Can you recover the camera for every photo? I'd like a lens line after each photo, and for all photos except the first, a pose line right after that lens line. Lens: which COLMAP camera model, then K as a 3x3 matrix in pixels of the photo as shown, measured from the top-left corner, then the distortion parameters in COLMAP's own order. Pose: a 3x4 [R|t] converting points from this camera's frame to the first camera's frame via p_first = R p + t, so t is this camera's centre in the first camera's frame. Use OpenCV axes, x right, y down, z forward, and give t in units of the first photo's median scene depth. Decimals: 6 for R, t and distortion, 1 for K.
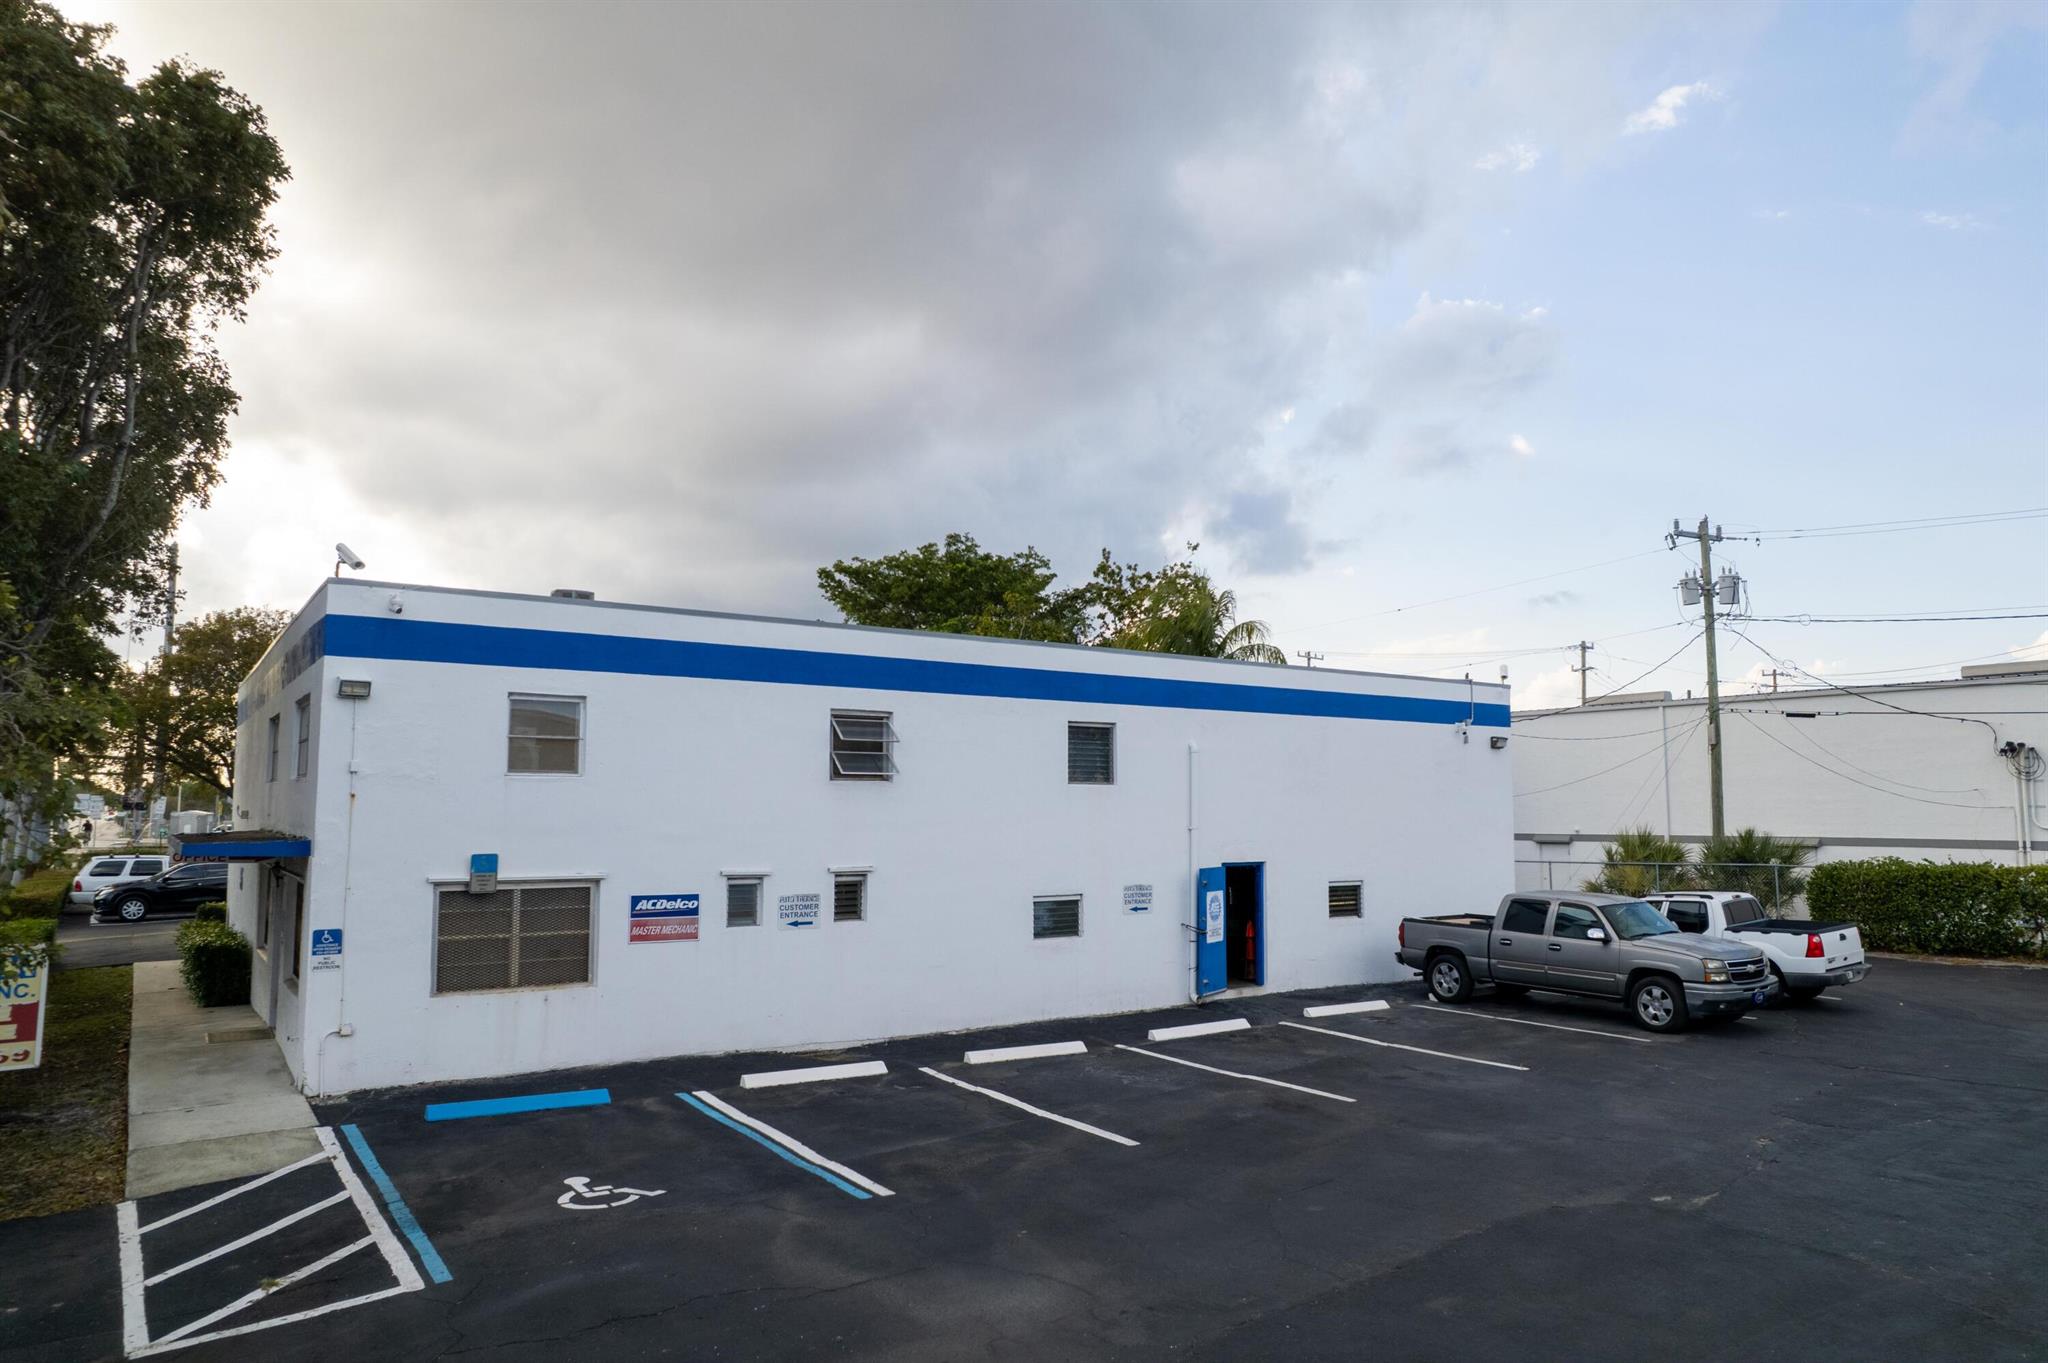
lens RADIAL K [[1309.6, 0, 1031.5], [0, 1309.6, 683.1], [0, 0, 1]] dist [-0.076548, 0.069774]
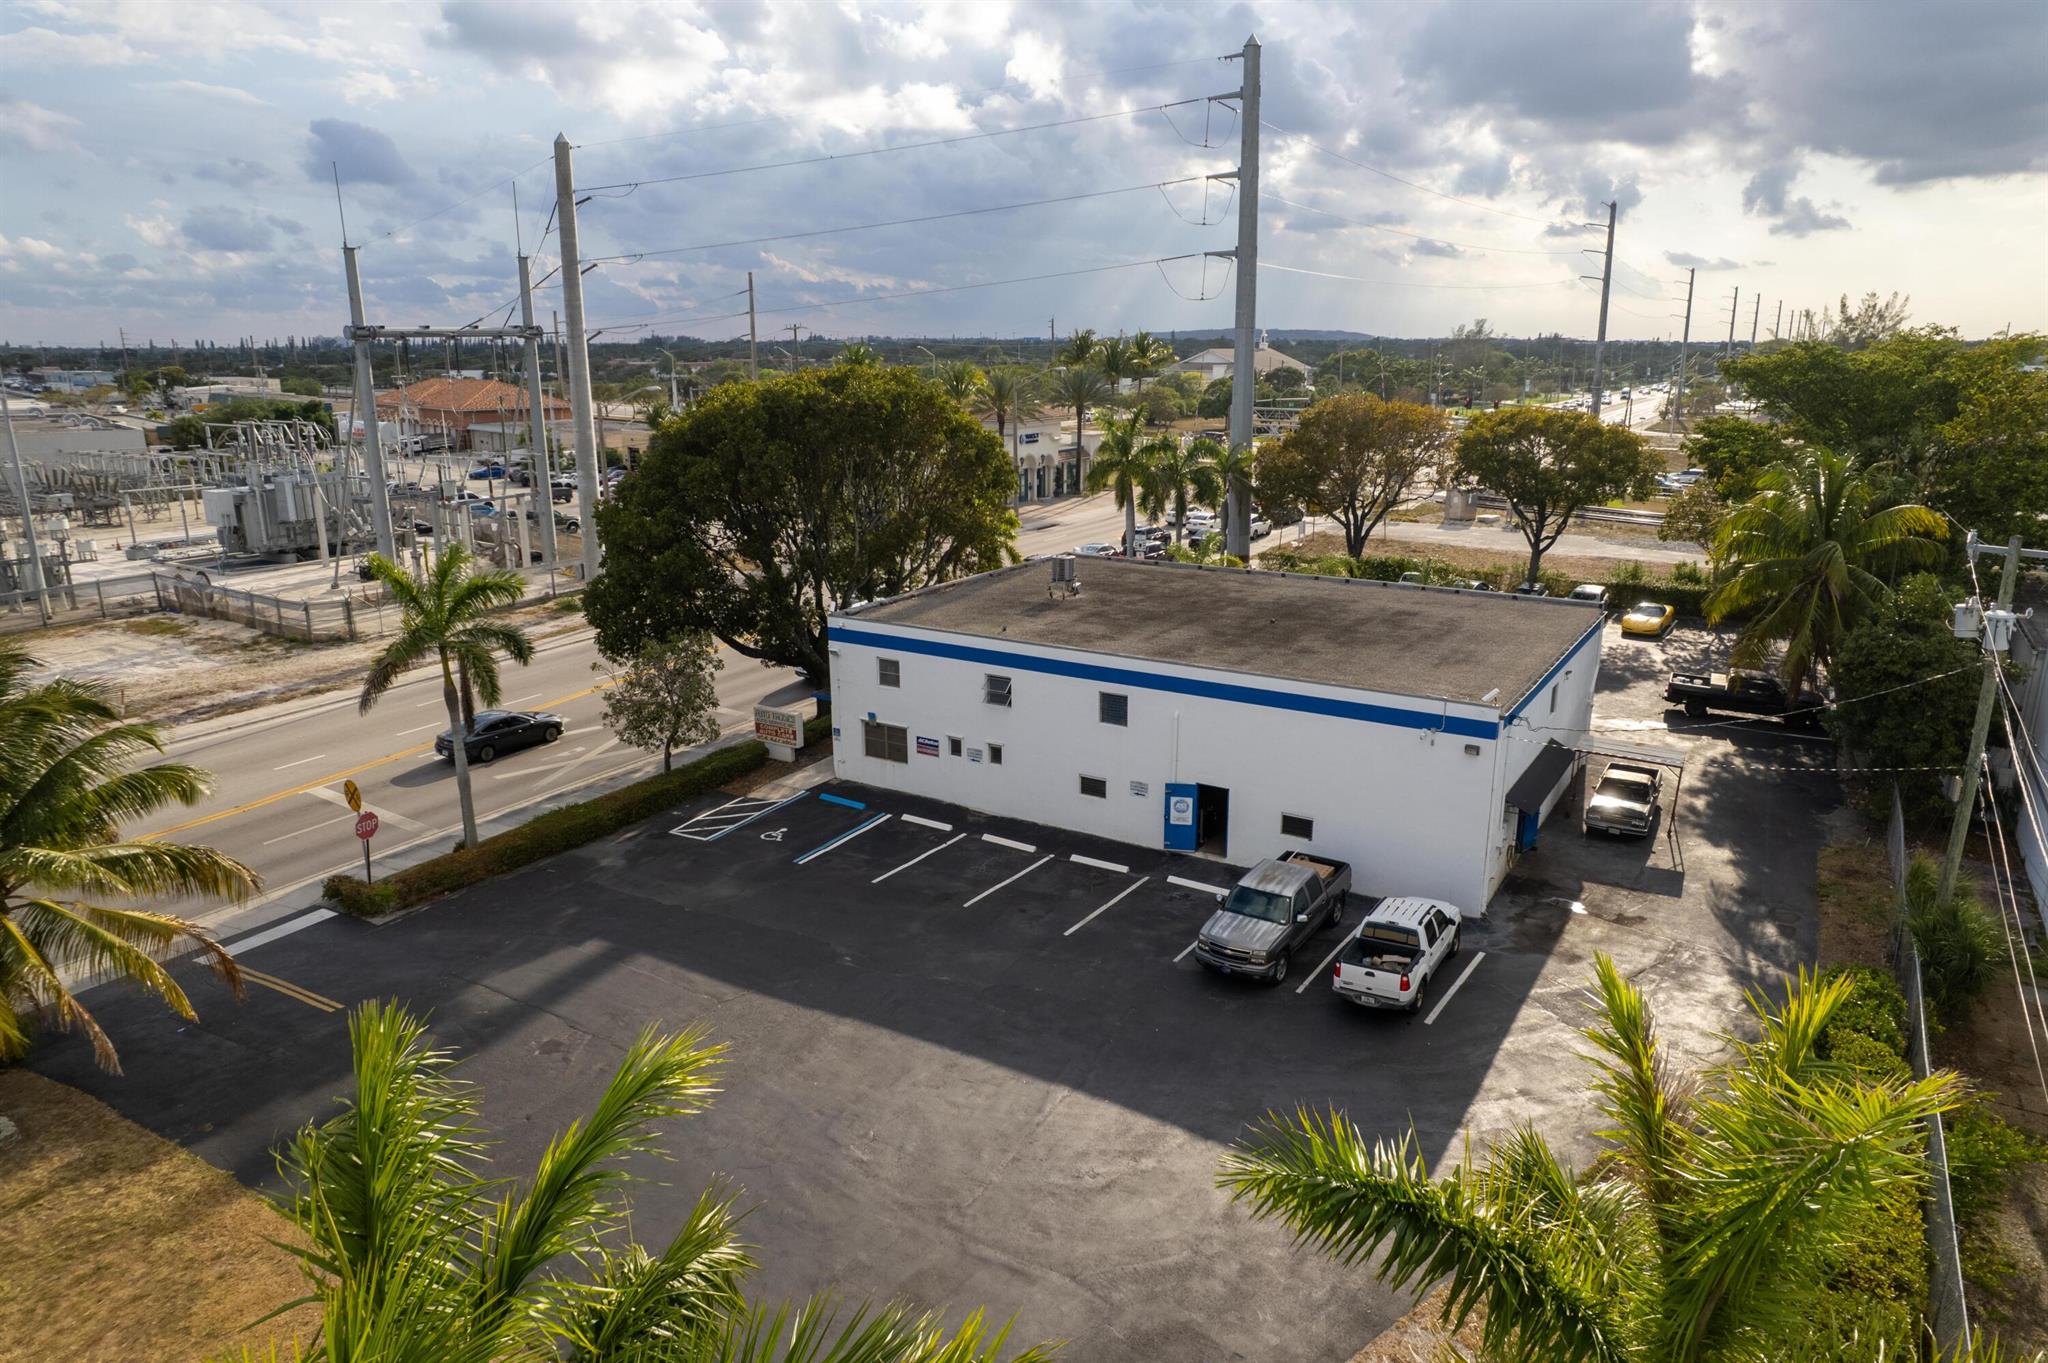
lens RADIAL K [[1307.7, 0, 1034.9], [0, 1307.7, 680.6], [0, 0, 1]] dist [-0.075174, 0.066947]
pose [[0.390693, 0.230374, -0.891228, 1.754028], [0.094681, 0.952986, 0.287843, -0.564529], [0.915639, -0.196841, 0.350513, 0.266877]]
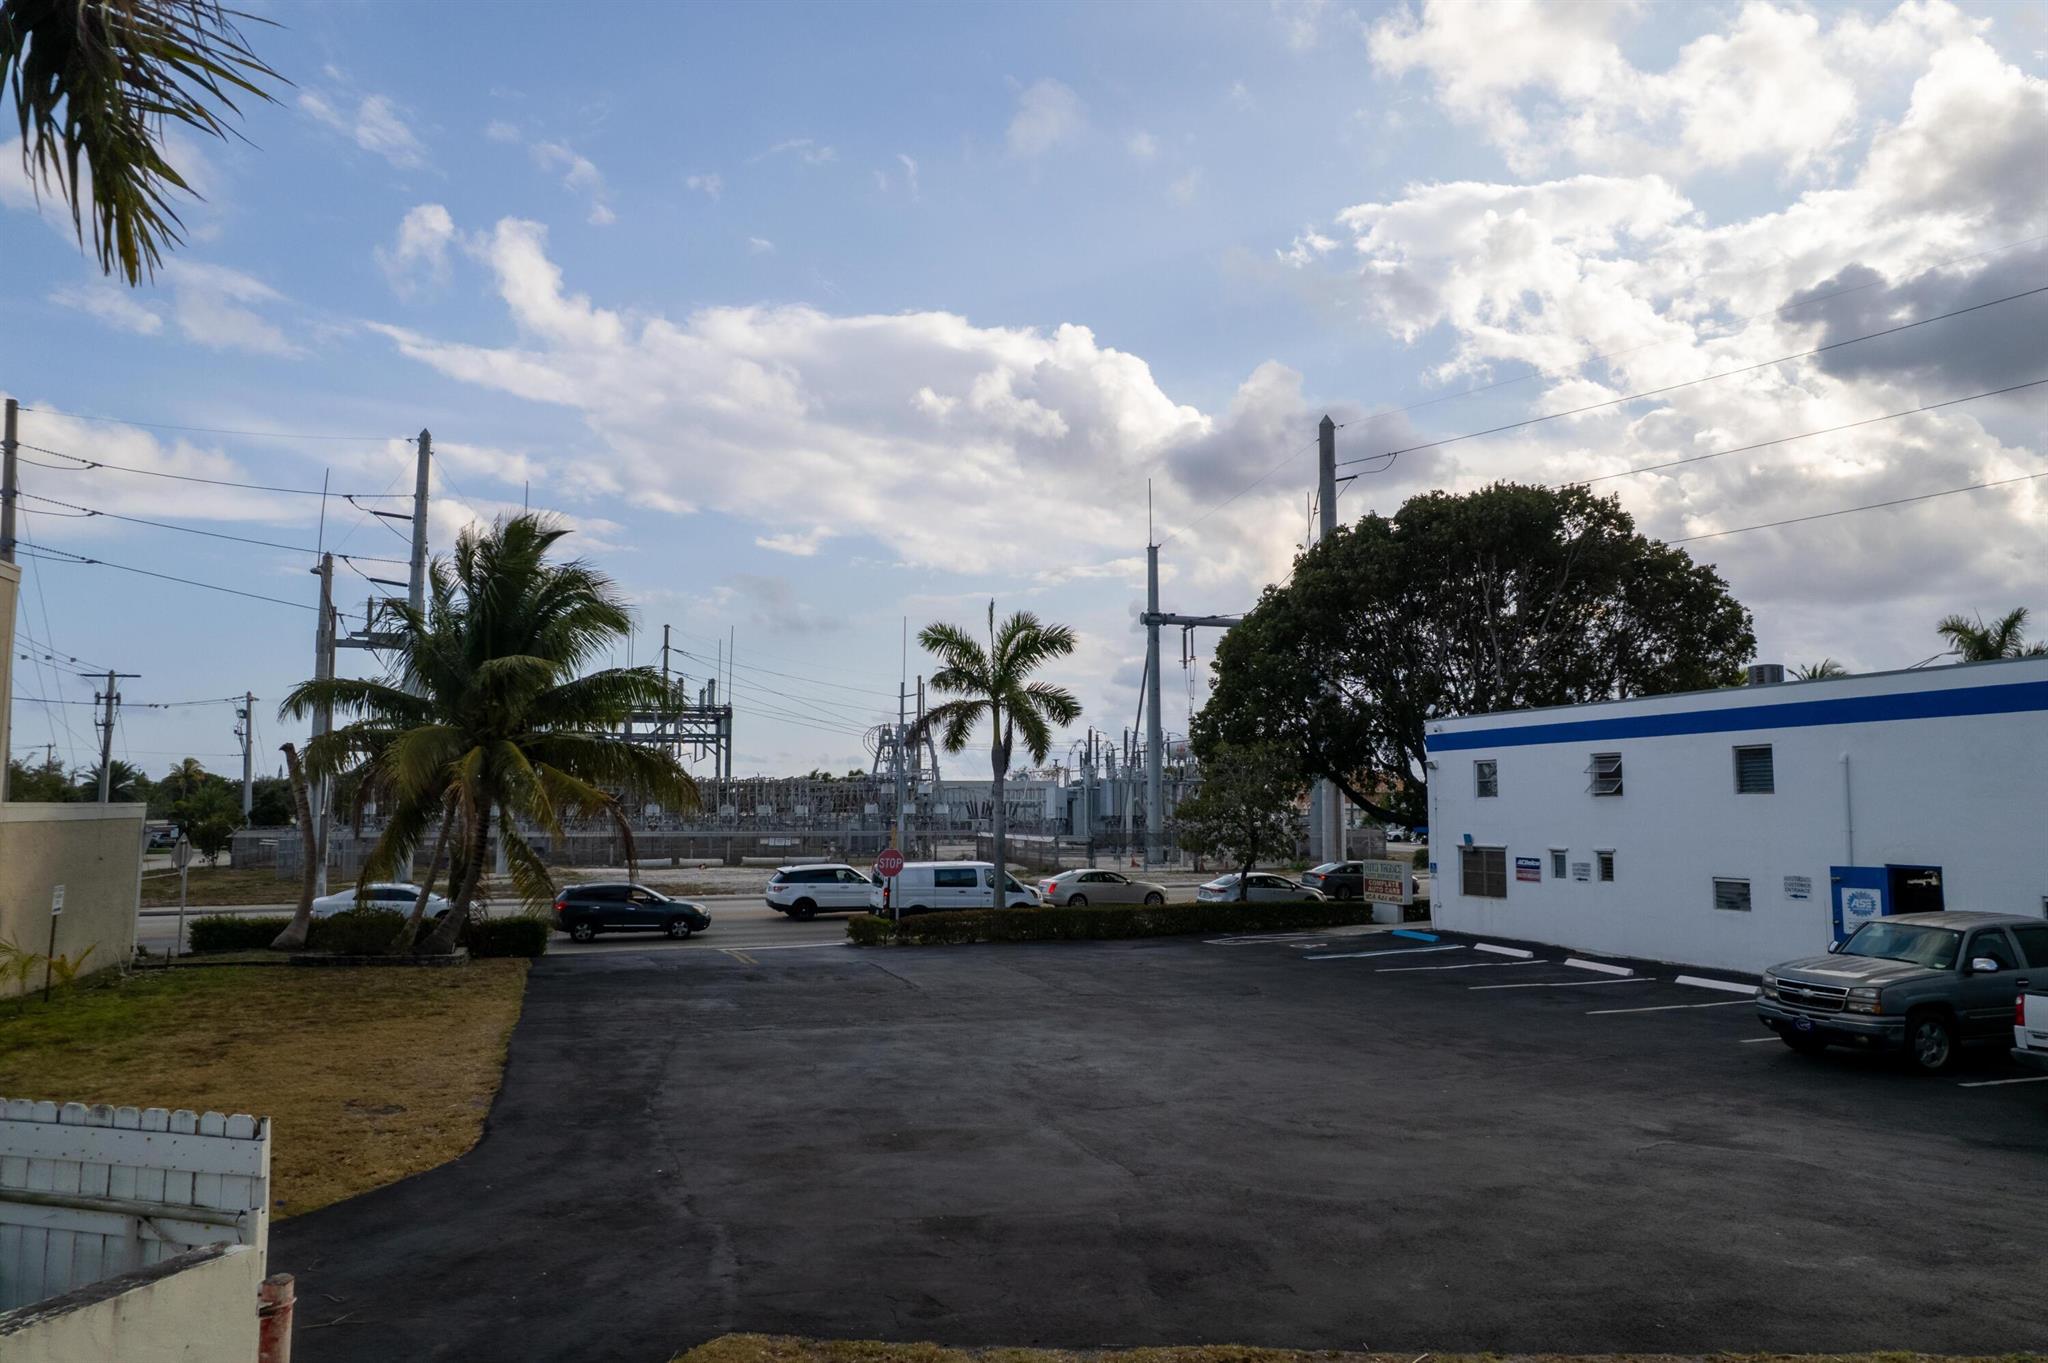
lens RADIAL K [[1308.2, 0, 1017.1], [0, 1308.2, 672.4], [0, 0, 1]] dist [-0.083775, 0.059652]
pose [[-0.287146, -0.100212, -0.952630, 1.538720], [0.089861, 0.987308, -0.130947, 0.062277], [0.953662, -0.123205, -0.274497, 0.709055]]
